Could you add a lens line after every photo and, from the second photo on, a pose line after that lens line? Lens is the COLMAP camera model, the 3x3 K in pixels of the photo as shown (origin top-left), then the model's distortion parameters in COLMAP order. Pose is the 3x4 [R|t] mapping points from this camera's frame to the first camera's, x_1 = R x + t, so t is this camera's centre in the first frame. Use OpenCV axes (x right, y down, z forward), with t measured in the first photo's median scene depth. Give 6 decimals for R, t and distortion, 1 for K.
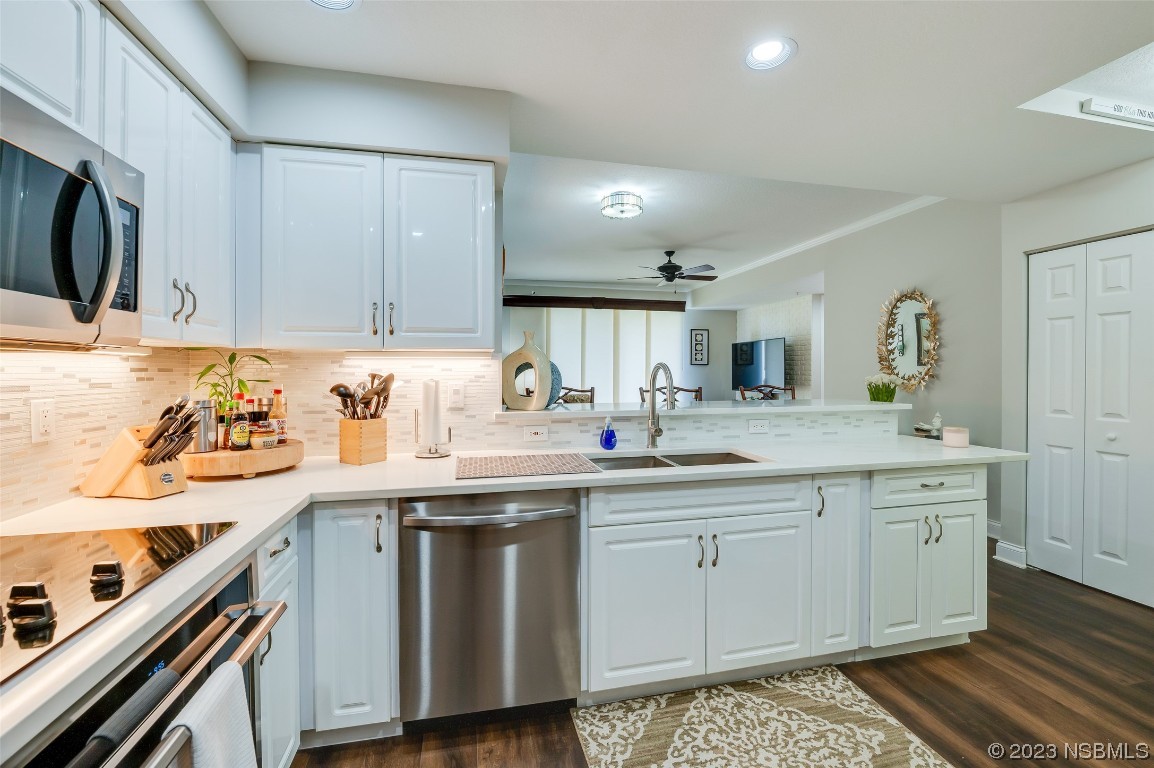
lens RADIAL K [[472.5, 0, 576.3], [0, 472.5, 374.2], [0, 0, 1]] dist [-0.013281, -0.000018]
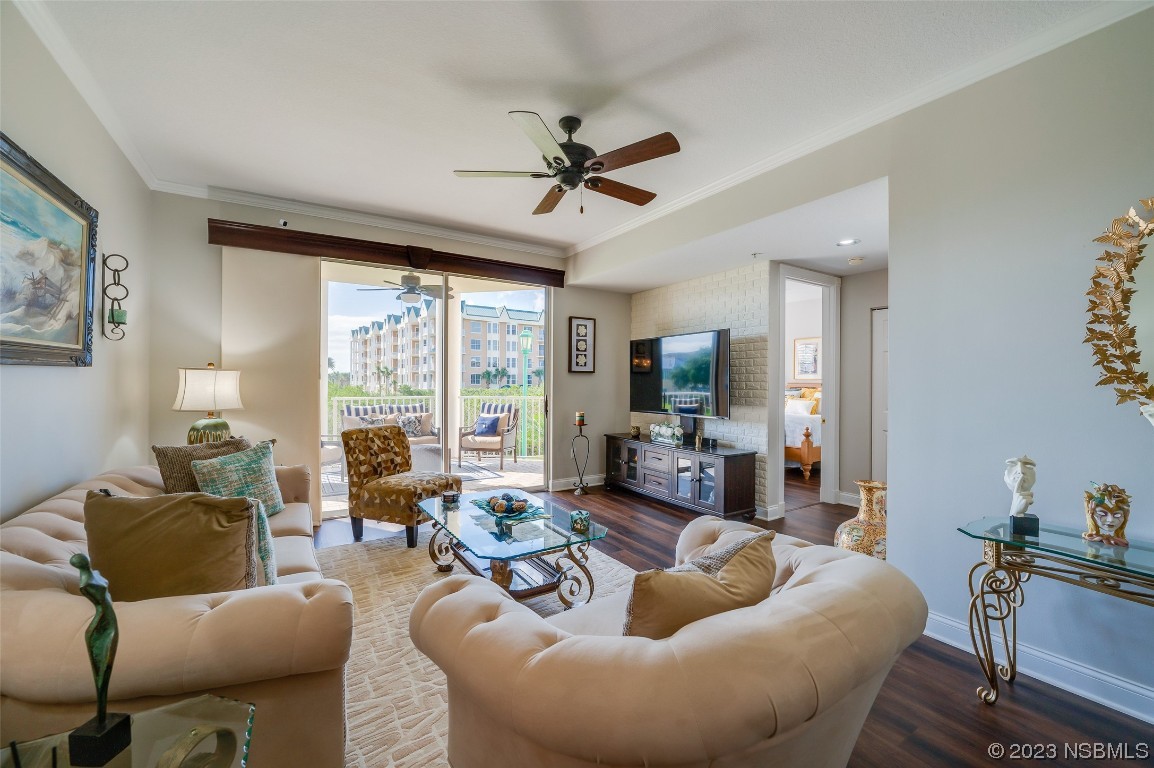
lens RADIAL K [[459.9, 0, 582.3], [0, 459.9, 380.4], [0, 0, 1]] dist [-0.000010, -0.000109]
pose [[0.937483, 0.004455, 0.348003, 0.056364], [-0.001829, 0.999967, -0.007875, -0.005106], [-0.348027, 0.006746, 0.937460, 0.573140]]
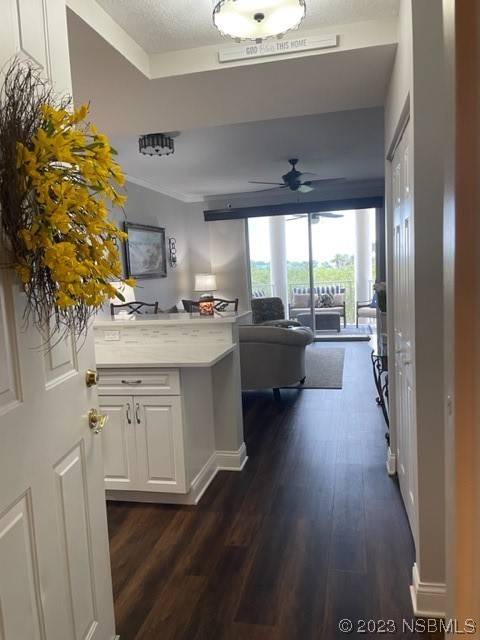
lens RADIAL K [[484.5, 0, 240.8], [0, 484.5, 321.8], [0, 0, 1]] dist [-0.001624, -0.000321]
pose [[0.902076, -0.002184, -0.431572, 0.556993], [0.050137, 0.993747, 0.099770, -0.020201], [0.428655, -0.111638, 0.896544, -0.033583]]
